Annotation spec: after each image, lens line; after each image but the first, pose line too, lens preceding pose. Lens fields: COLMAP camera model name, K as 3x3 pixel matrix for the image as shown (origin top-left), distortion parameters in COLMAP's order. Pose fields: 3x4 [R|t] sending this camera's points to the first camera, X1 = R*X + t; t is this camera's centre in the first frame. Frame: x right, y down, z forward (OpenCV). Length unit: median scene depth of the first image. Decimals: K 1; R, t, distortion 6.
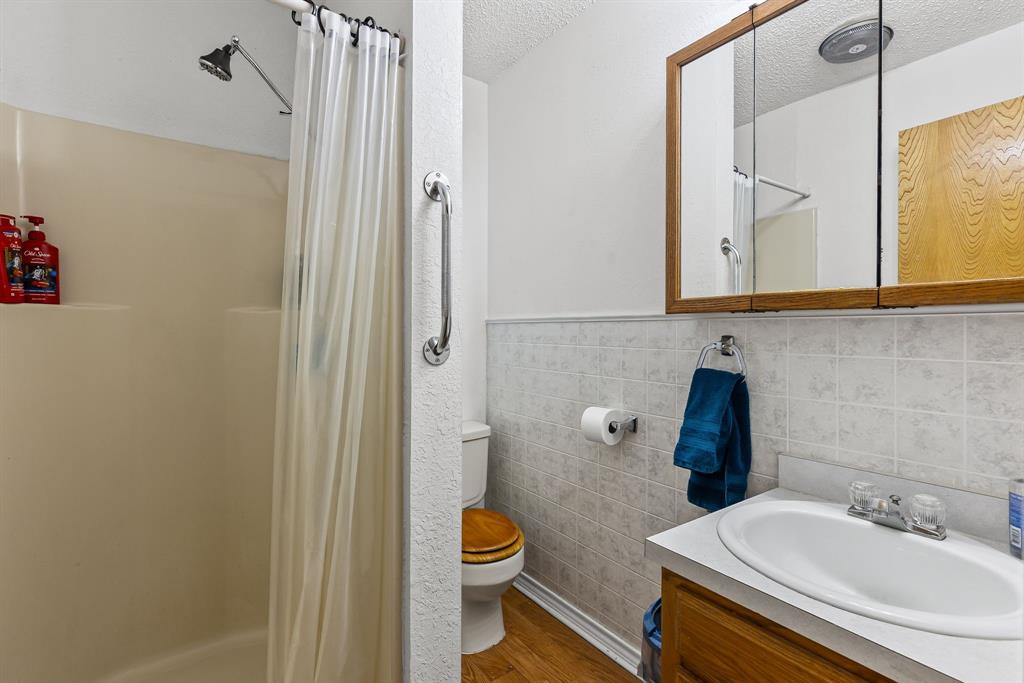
lens RADIAL K [[469.1, 0, 509.6], [0, 469.1, 339.2], [0, 0, 1]] dist [0.006241, -0.000590]
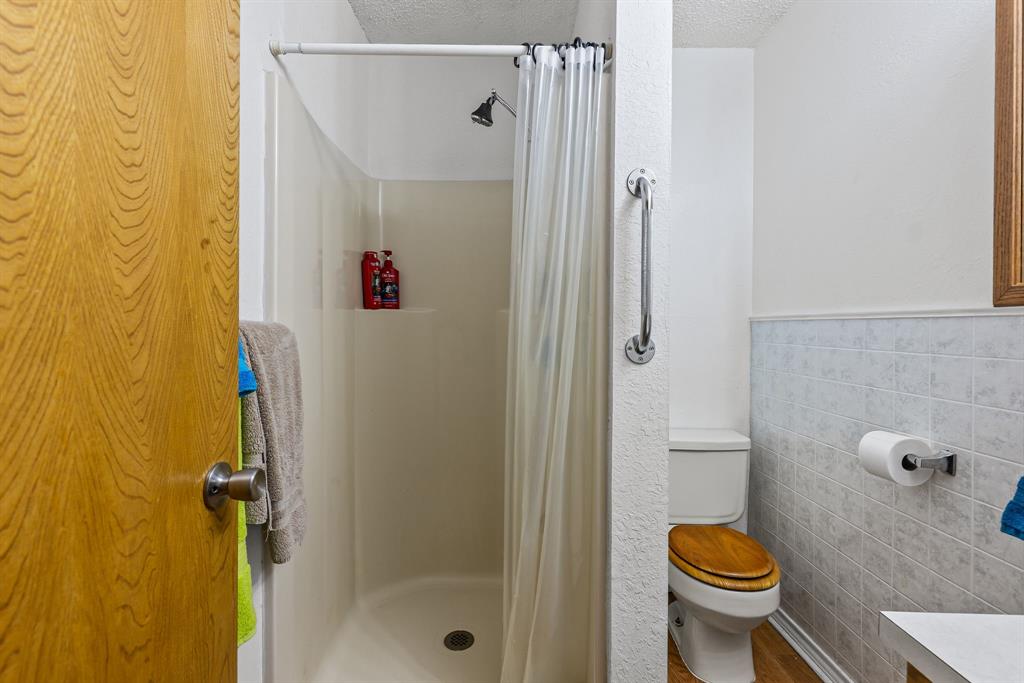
lens RADIAL K [[469.1, 0, 506.2], [0, 469.1, 336.7], [0, 0, 1]] dist [0.006241, -0.000590]
pose [[0.802806, 0.016785, -0.596005, 0.154845], [-0.017659, 0.999835, 0.004373, -0.000870], [0.595979, 0.007014, 0.802969, 0.029864]]
